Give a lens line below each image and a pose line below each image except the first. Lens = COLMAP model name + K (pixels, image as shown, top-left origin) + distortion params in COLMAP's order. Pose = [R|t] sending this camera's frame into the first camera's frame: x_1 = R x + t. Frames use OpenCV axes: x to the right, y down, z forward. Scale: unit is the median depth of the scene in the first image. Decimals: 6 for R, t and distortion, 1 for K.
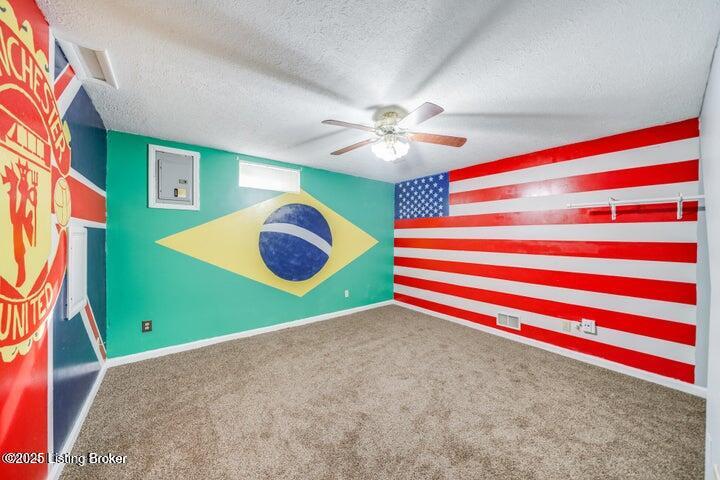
lens RADIAL K [[251.7, 0, 360.0], [0, 251.7, 240.0], [0, 0, 1]] dist [-0.008033, 0.000319]
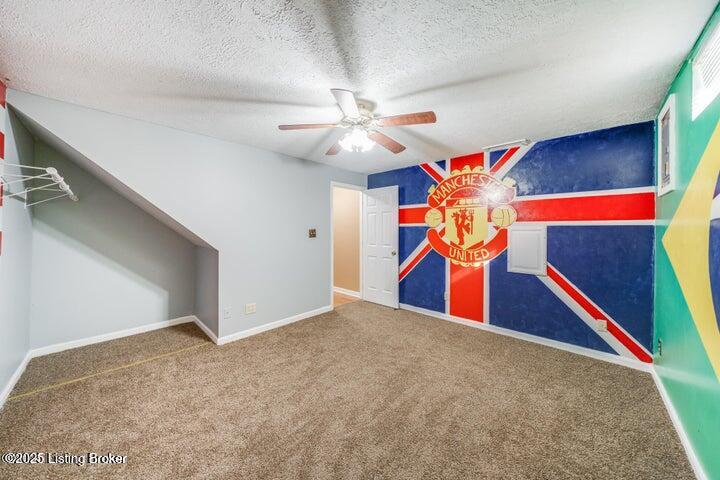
lens RADIAL K [[249.3, 0, 358.9], [0, 249.3, 228.3], [0, 0, 1]] dist [-0.009273, 0.000032]
pose [[-0.990409, -0.015841, -0.137253, 0.129715], [-0.016793, 0.999842, 0.005781, -0.011917], [0.137140, 0.008031, -0.990519, 1.046287]]
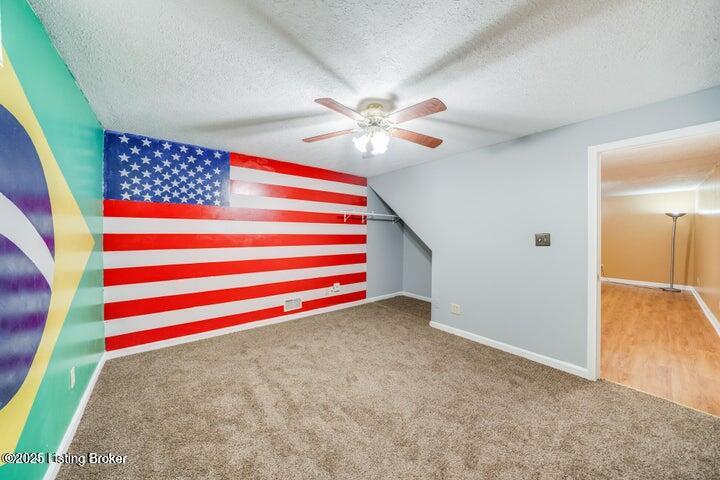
lens RADIAL K [[245.2, 0, 357.8], [0, 245.2, 235.6], [0, 0, 1]] dist [-0.007712, 0.000025]
pose [[0.002090, -0.019325, 0.999811, -0.436425], [0.008045, 0.999781, 0.019307, -0.011841], [-0.999965, 0.008003, 0.002245, 0.564244]]
